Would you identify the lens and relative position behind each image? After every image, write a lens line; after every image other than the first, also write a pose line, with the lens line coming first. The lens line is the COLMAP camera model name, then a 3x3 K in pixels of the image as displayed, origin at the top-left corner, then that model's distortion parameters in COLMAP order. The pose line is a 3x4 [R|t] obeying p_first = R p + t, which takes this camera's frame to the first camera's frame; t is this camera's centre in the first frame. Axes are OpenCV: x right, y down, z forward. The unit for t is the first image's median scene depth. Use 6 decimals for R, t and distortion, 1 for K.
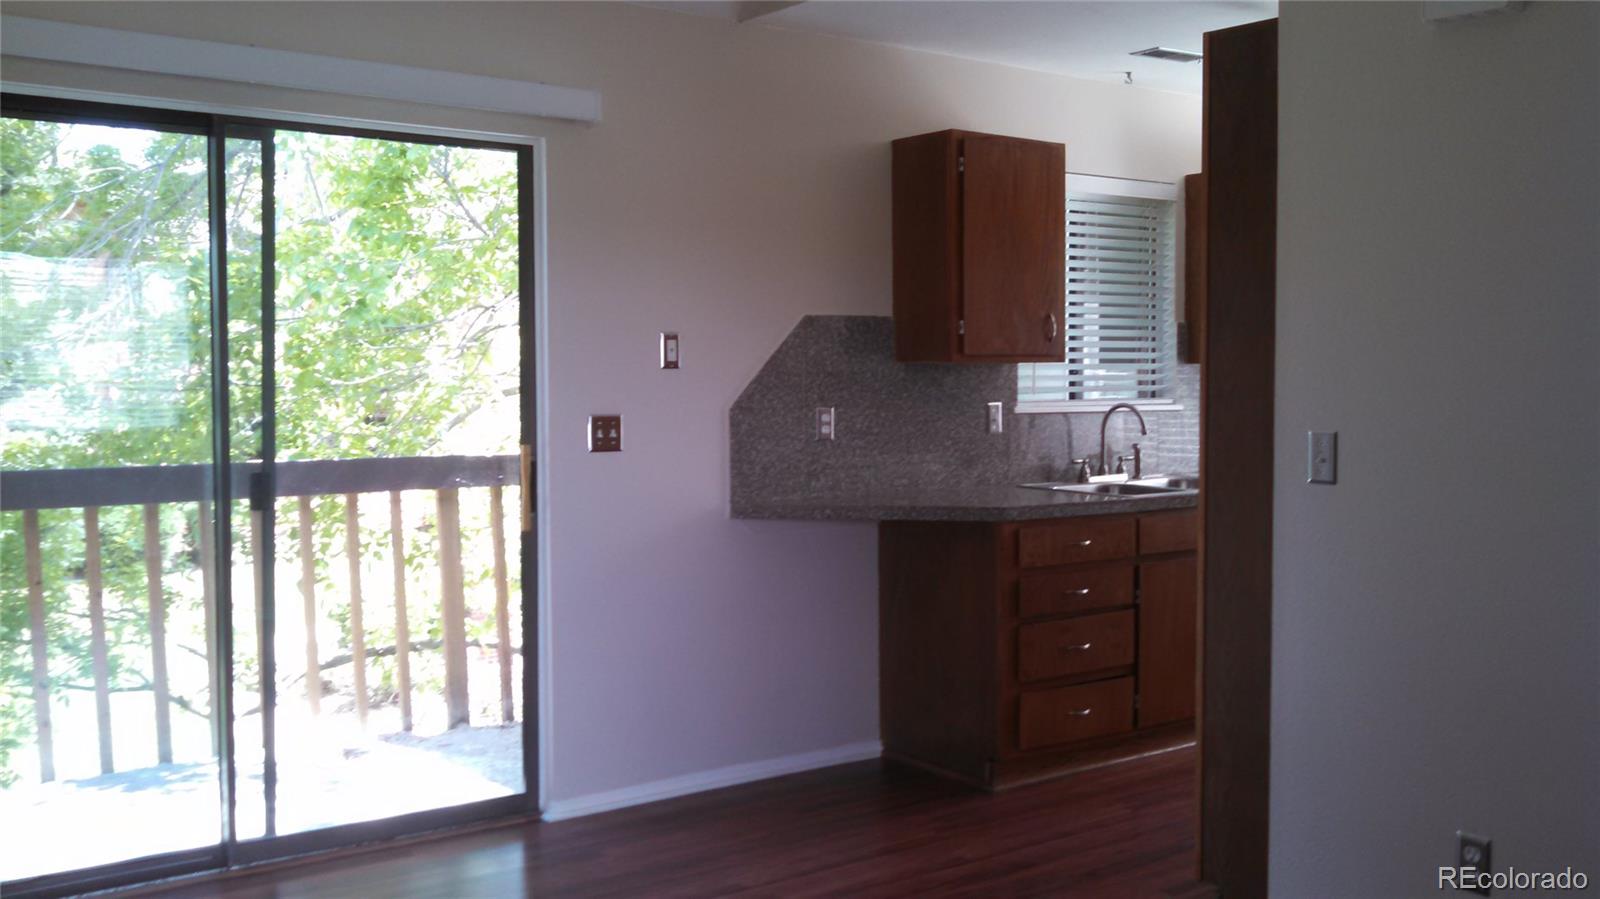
lens RADIAL K [[1553.7, 0, 800.0], [0, 1553.7, 449.5], [0, 0, 1]] dist [-0.000682, -0.013927]
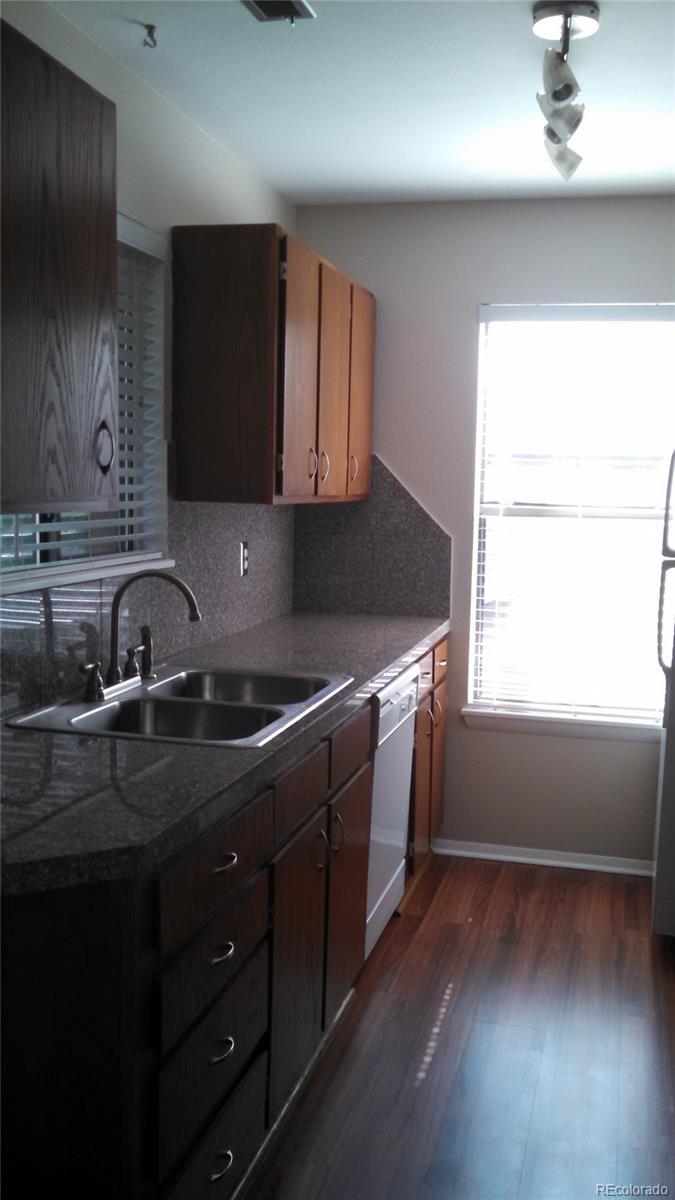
lens RADIAL K [[1165.3, 0, 354.7], [0, 1165.3, 600.7], [0, 0, 1]] dist [-0.000682, -0.013927]
pose [[0.776035, -0.062196, 0.627616, -0.024177], [0.029674, 0.997624, 0.062172, -0.042159], [-0.629991, -0.029623, 0.776037, 0.555528]]
